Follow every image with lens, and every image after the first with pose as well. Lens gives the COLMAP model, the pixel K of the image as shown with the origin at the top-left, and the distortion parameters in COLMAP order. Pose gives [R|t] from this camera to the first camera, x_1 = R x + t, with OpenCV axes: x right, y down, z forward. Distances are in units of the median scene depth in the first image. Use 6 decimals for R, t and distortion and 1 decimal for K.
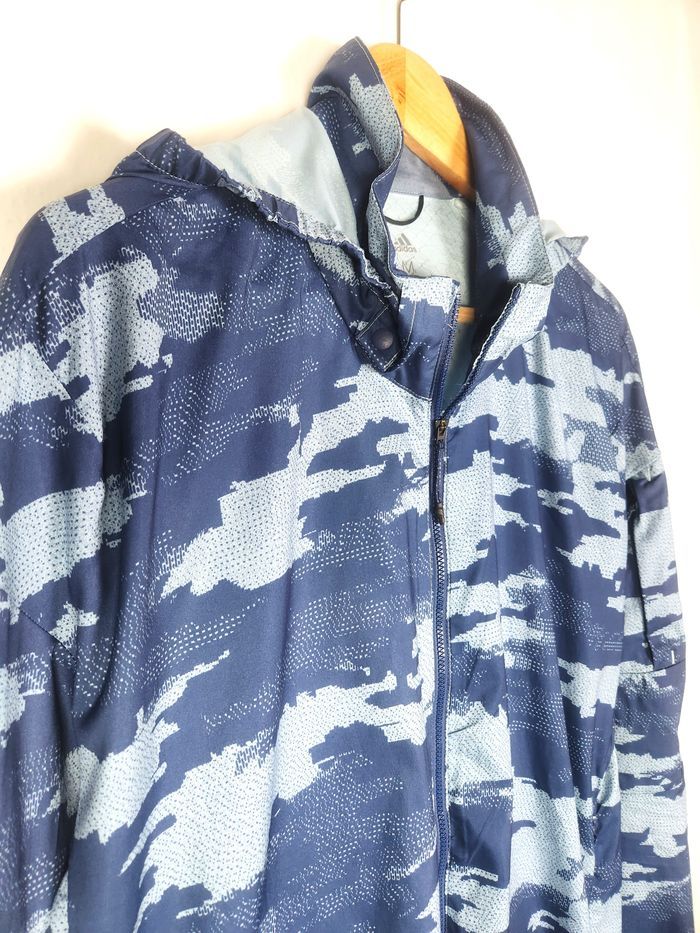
lens RADIAL K [[638.4, 0, 338.7], [0, 638.4, 451.4], [0, 0, 1]] dist [0.053561, -0.053202]
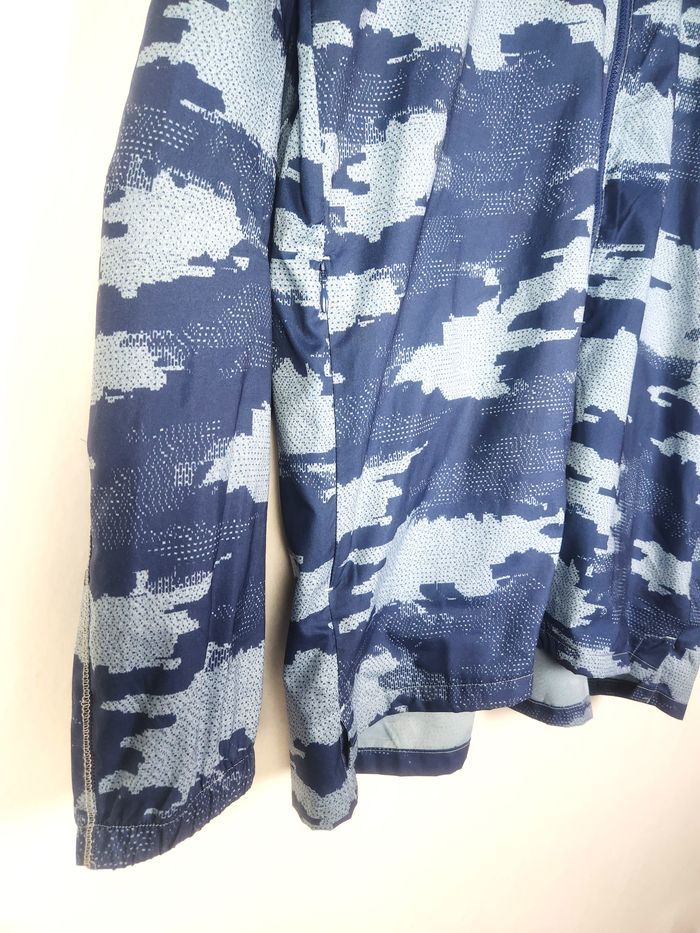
lens RADIAL K [[638.4, 0, 352.9], [0, 638.4, 479.7], [0, 0, 1]] dist [0.053561, -0.053202]
pose [[0.987288, 0.130524, -0.090694, -0.089982], [-0.126820, 0.990882, 0.045503, 1.139214], [0.095806, -0.033423, 0.994839, -0.135156]]
